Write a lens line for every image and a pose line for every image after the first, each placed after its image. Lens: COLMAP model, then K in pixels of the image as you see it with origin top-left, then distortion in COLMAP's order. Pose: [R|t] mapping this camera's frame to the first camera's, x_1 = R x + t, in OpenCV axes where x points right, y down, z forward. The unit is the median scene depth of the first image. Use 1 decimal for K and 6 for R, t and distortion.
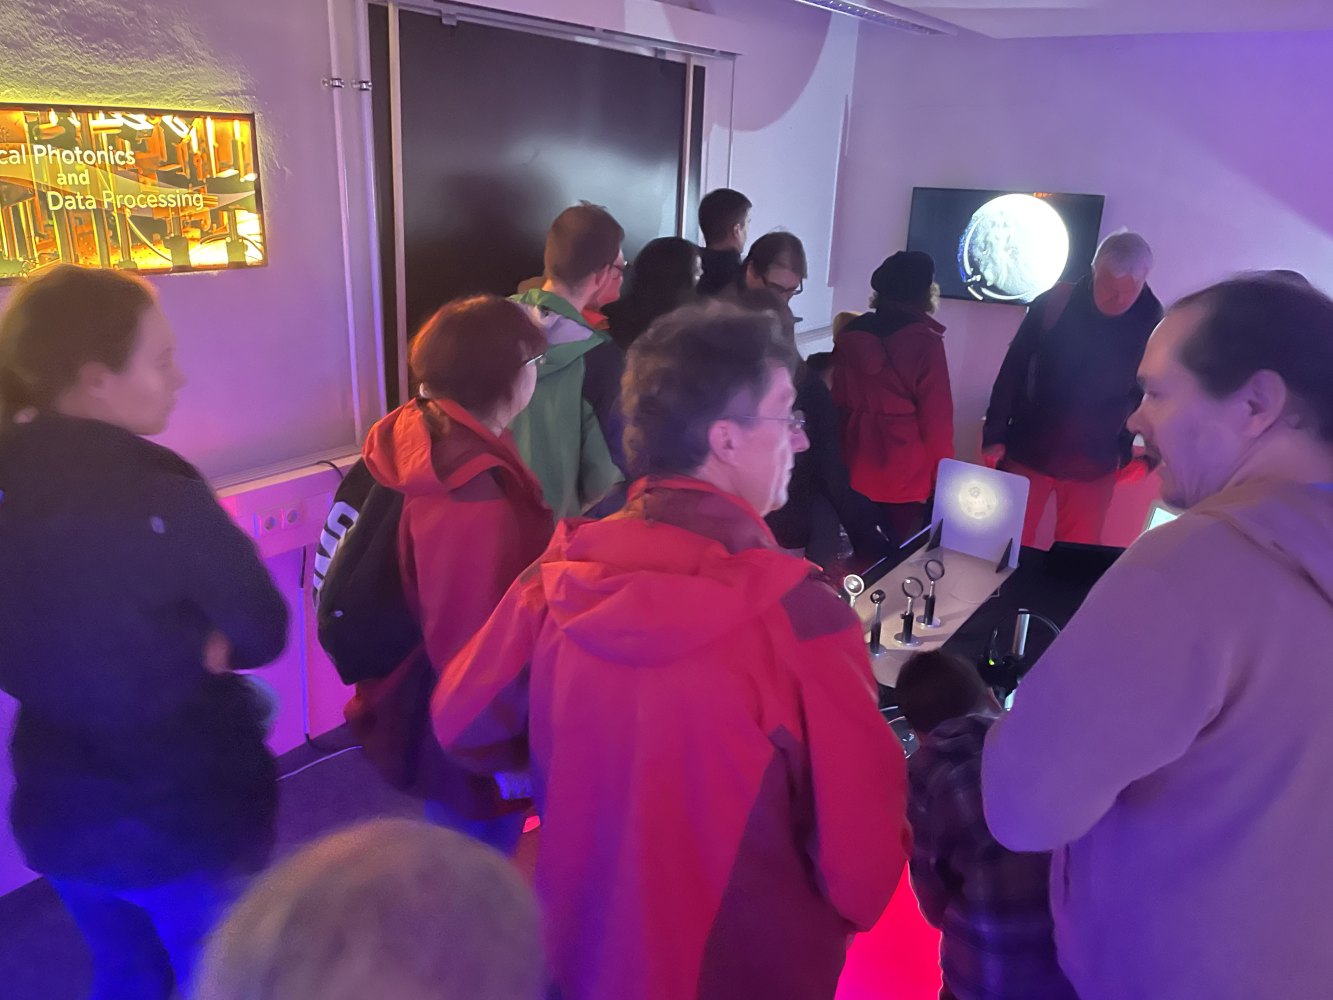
lens RADIAL K [[1012.9, 0, 670.0], [0, 1012.9, 499.1], [0, 0, 1]] dist [0.085054, -0.110540]
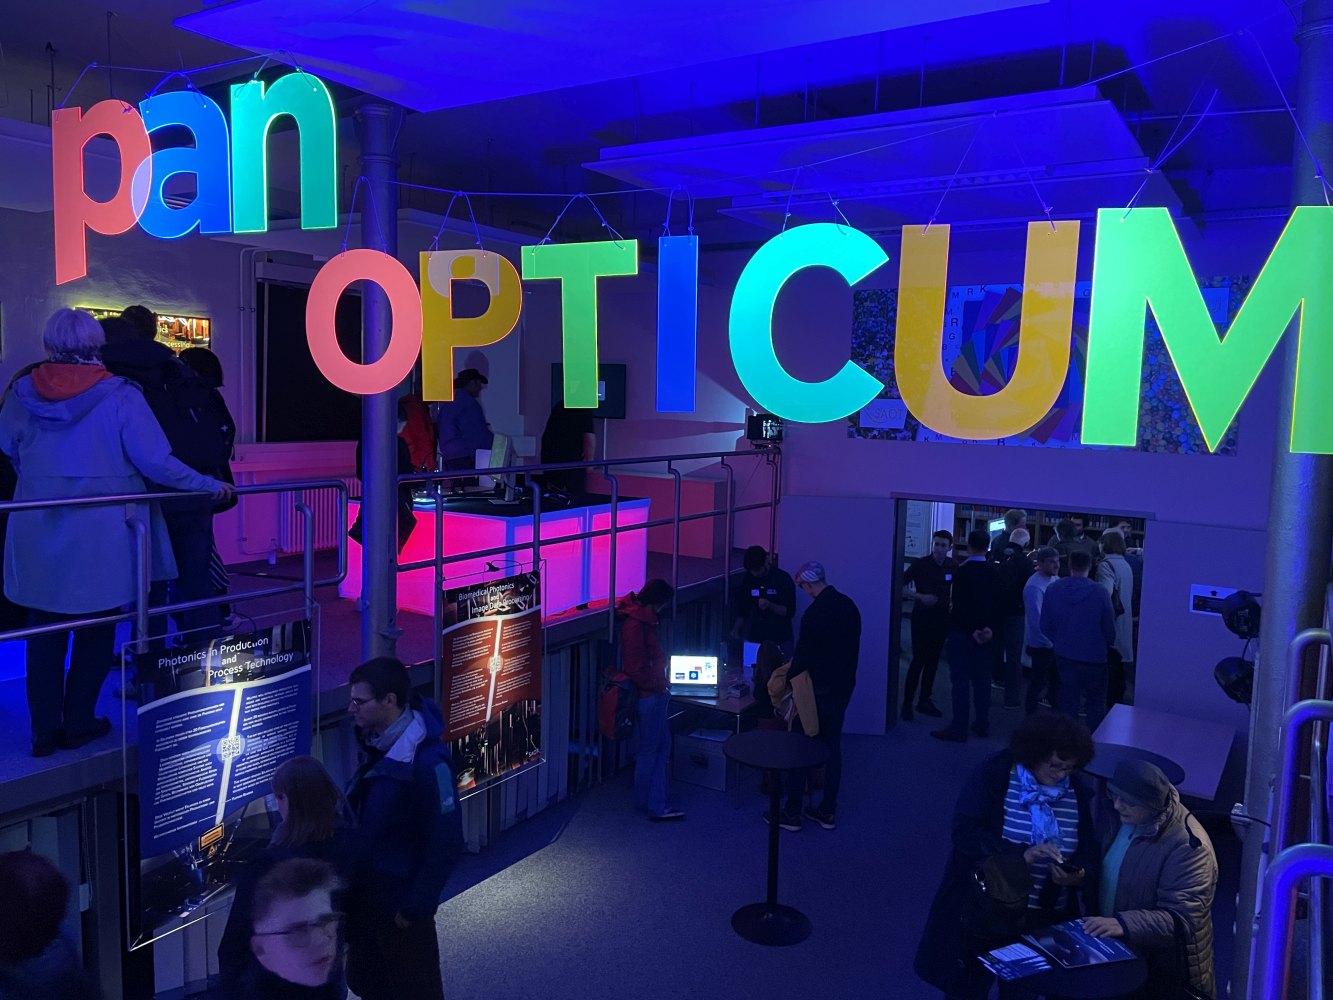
lens RADIAL K [[1012.9, 0, 672.1], [0, 1012.9, 480.3], [0, 0, 1]] dist [0.085054, -0.110540]
pose [[0.999067, -0.011558, 0.041610, 0.787232], [0.021223, 0.970549, -0.239968, 0.808756], [-0.037611, 0.240627, 0.969889, -1.783335]]
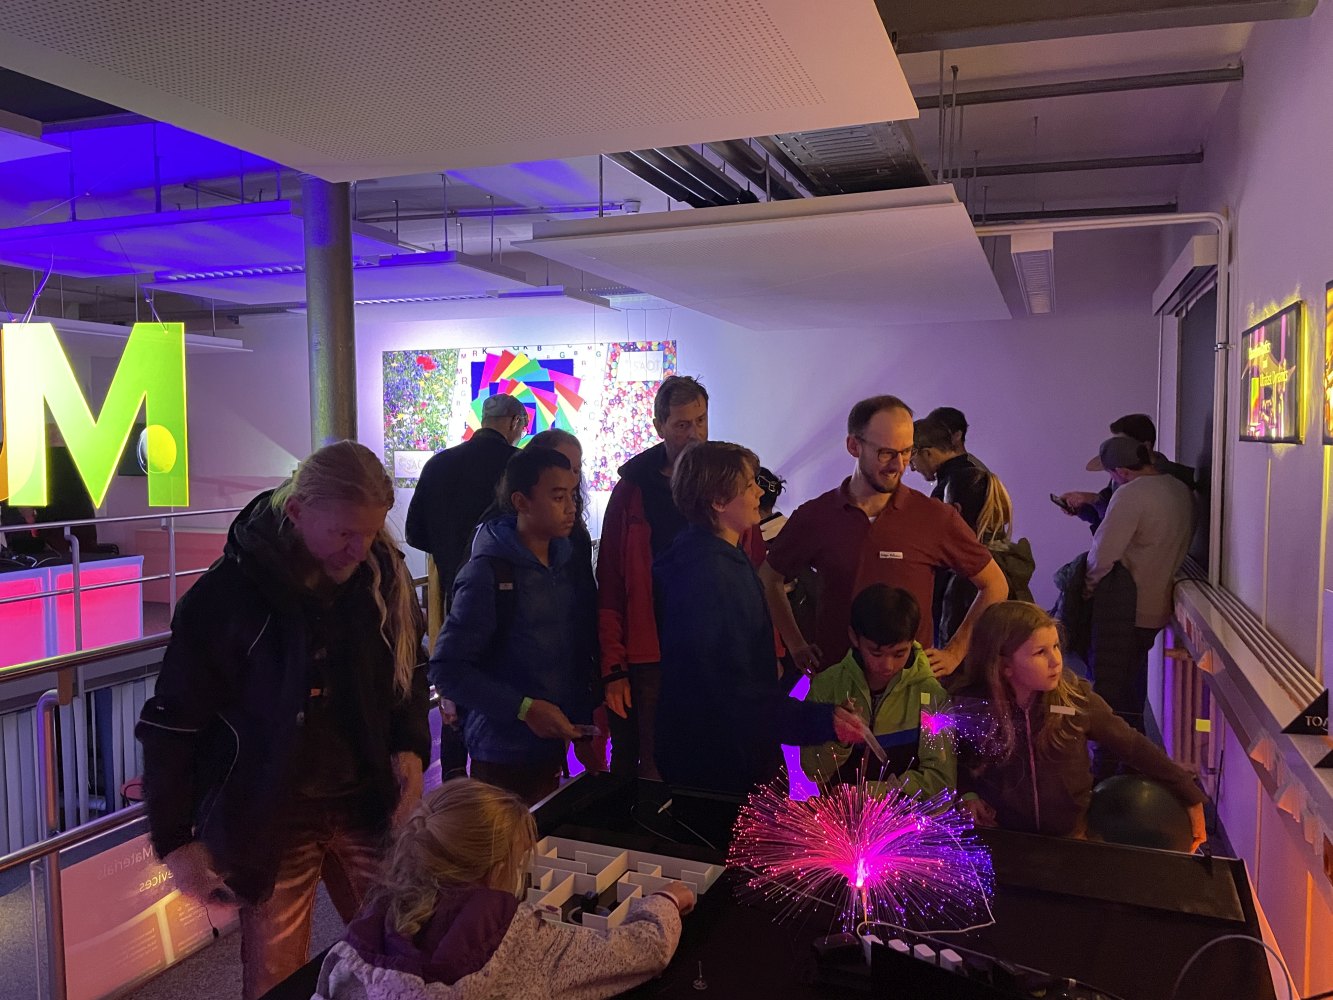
lens RADIAL K [[1012.9, 0, 670.7], [0, 1012.9, 497.2], [0, 0, 1]] dist [0.085054, -0.110540]
pose [[0.973367, -0.050349, 0.223654, 1.696591], [0.108057, 0.961176, -0.253899, 0.941363], [-0.202187, 0.271305, 0.941018, -2.191079]]
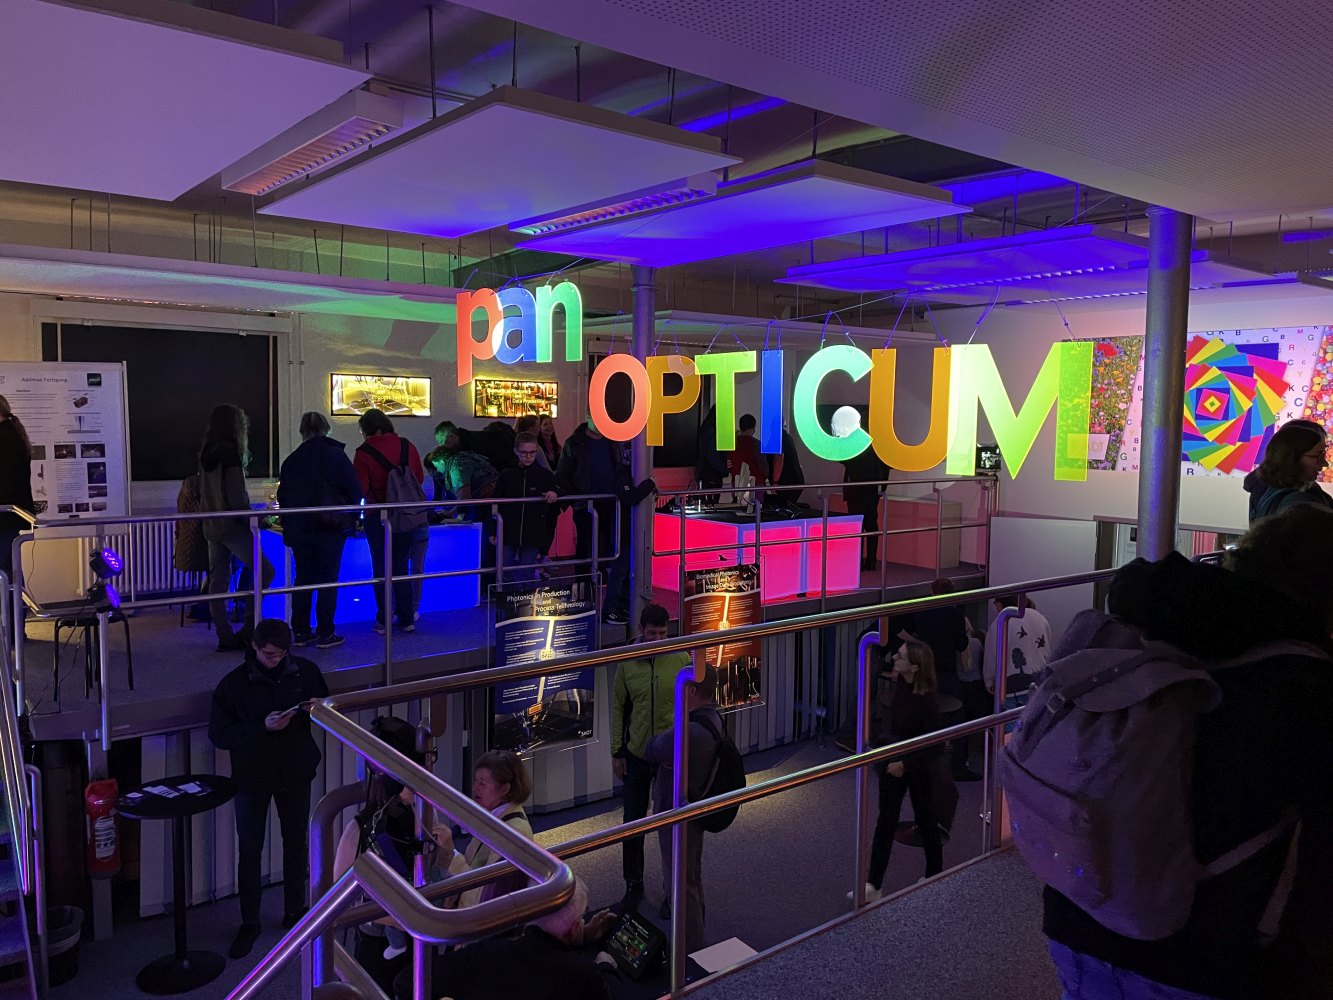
lens RADIAL K [[1012.9, 0, 667.0], [0, 1012.9, 478.0], [0, 0, 1]] dist [0.085054, -0.110540]
pose [[0.953679, -0.002089, -0.300819, 1.274288], [-0.079014, 0.963126, -0.257186, 1.038273], [0.290264, 0.269042, 0.918348, -2.582625]]
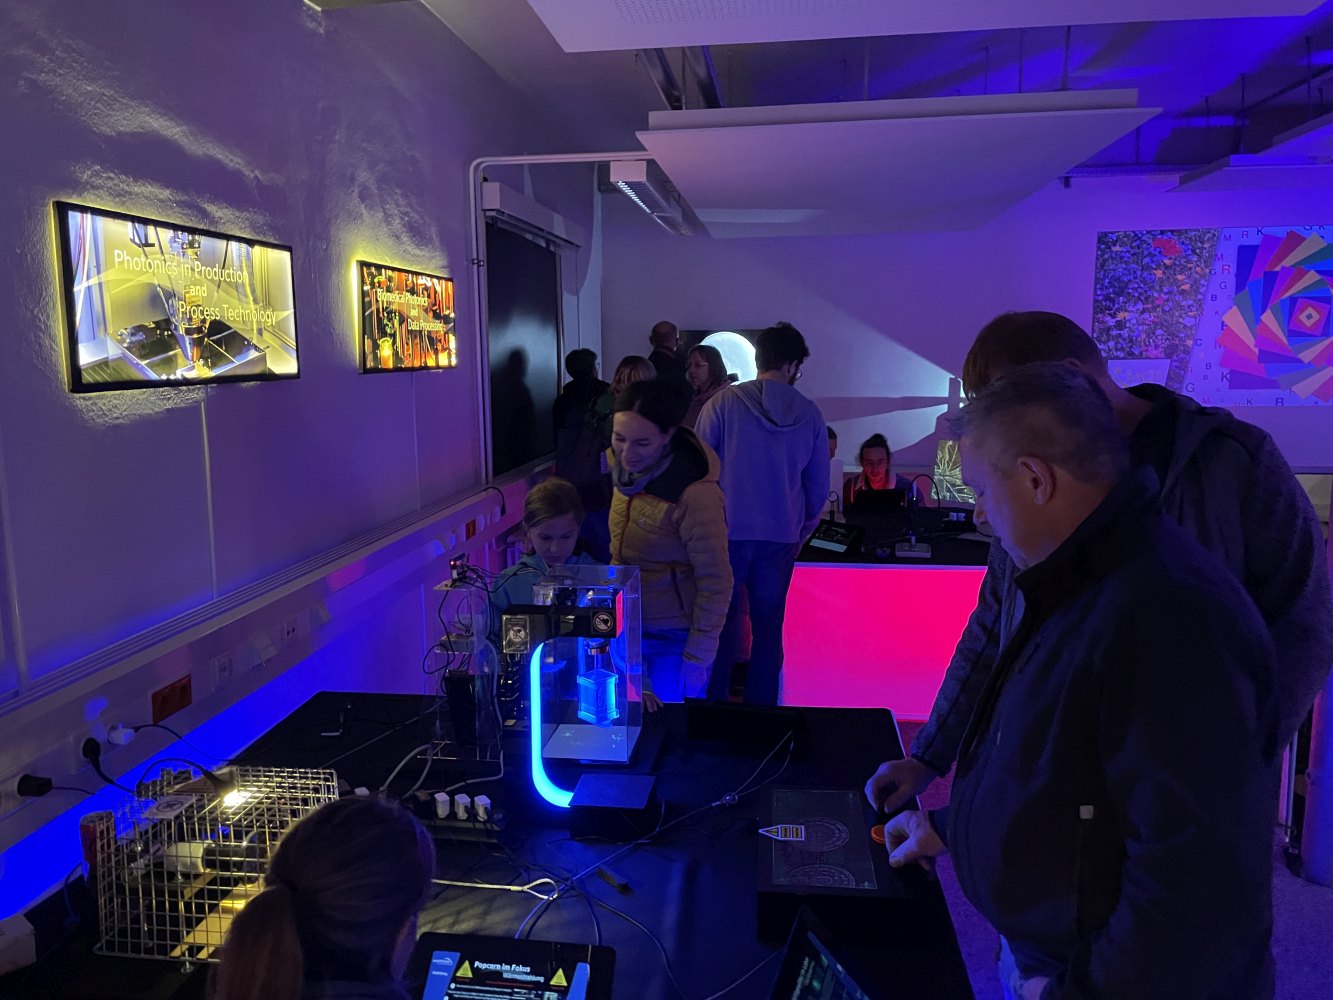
lens RADIAL K [[1012.9, 0, 659.9], [0, 1012.9, 493.5], [0, 0, 1]] dist [0.085054, -0.110540]
pose [[0.886550, -0.112647, 0.448709, -0.925037], [0.190981, 0.972516, -0.133189, 0.263052], [-0.421373, 0.203773, 0.883697, -0.563384]]
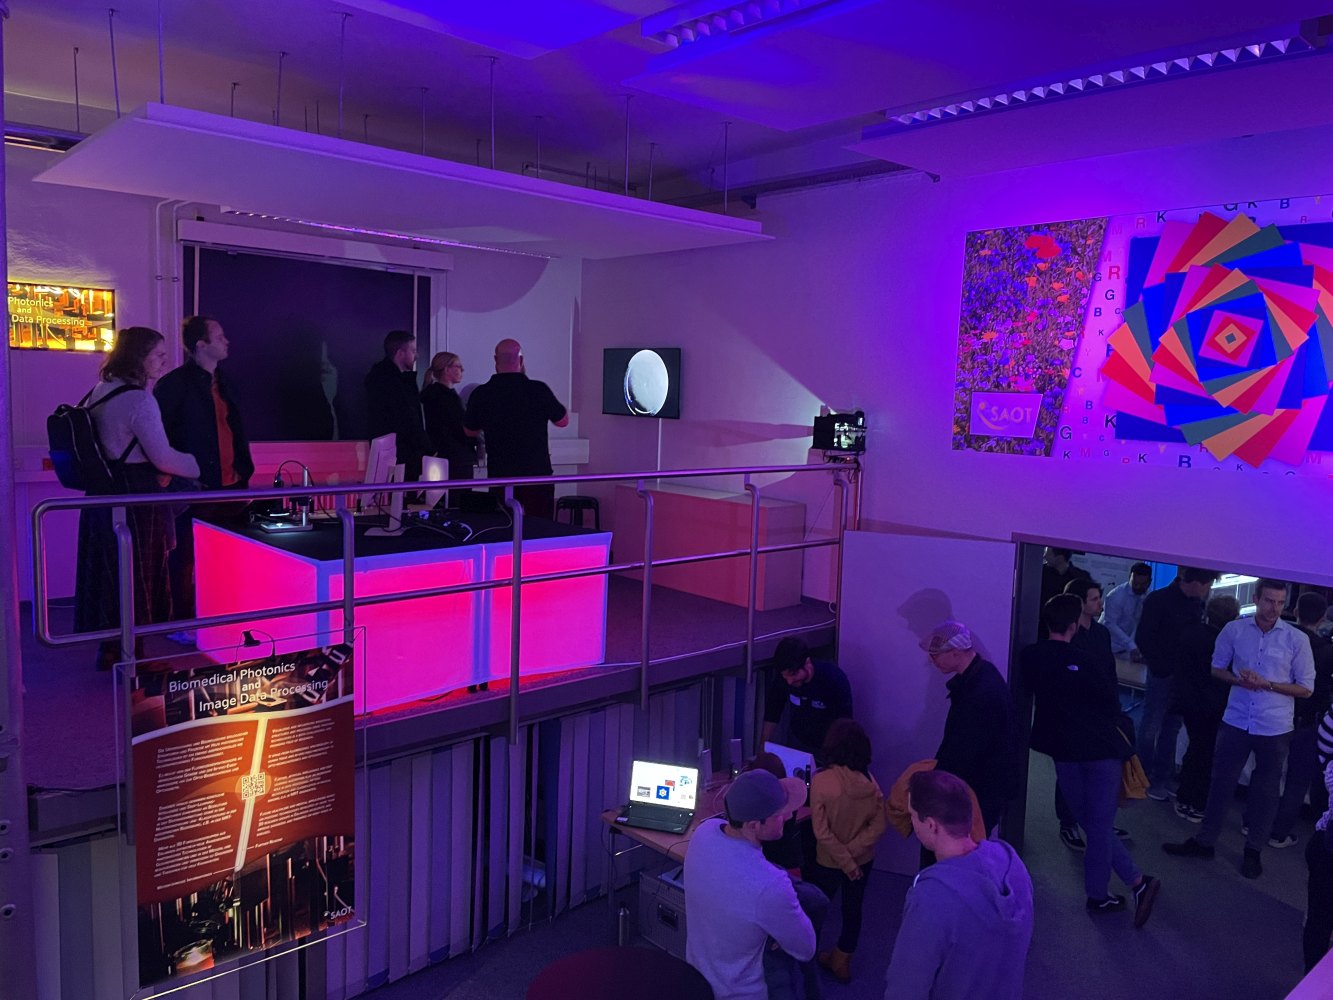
lens RADIAL K [[1012.9, 0, 664.9], [0, 1012.9, 490.7], [0, 0, 1]] dist [0.085054, -0.110540]
pose [[0.973210, 0.018432, -0.229176, 1.414091], [-0.071149, 0.971997, -0.223964, 0.526788], [0.218631, 0.234270, 0.947269, -0.872525]]
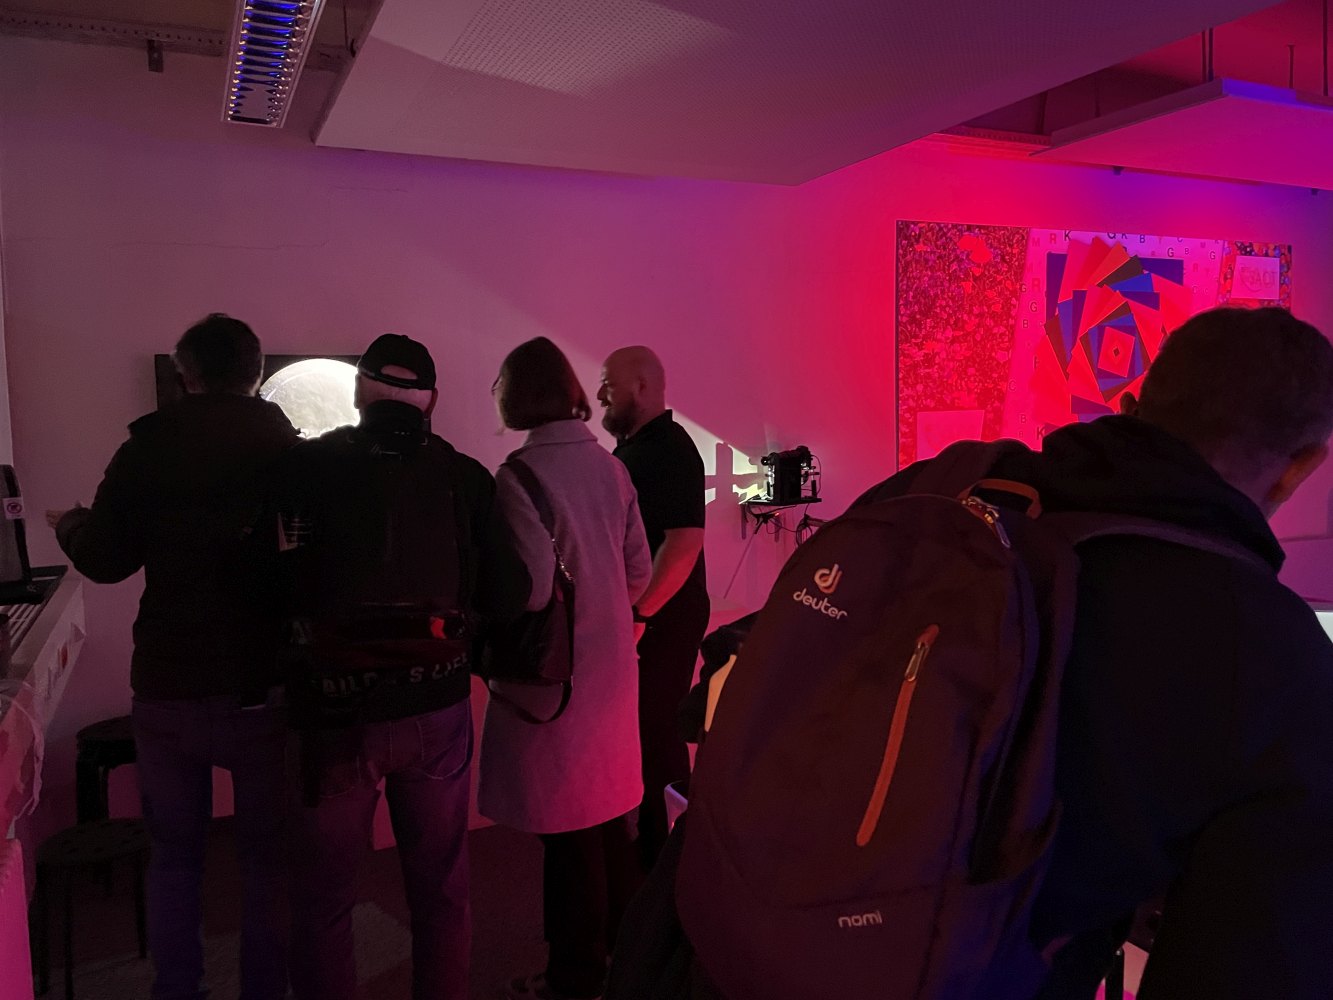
lens RADIAL K [[1012.9, 0, 667.5], [0, 1012.9, 494.5], [0, 0, 1]] dist [0.085054, -0.110540]
pose [[0.494657, -0.125702, 0.859950, -0.372293], [0.318128, 0.947000, -0.044566, -0.166830], [-0.808770, 0.295619, 0.508429, 0.843857]]
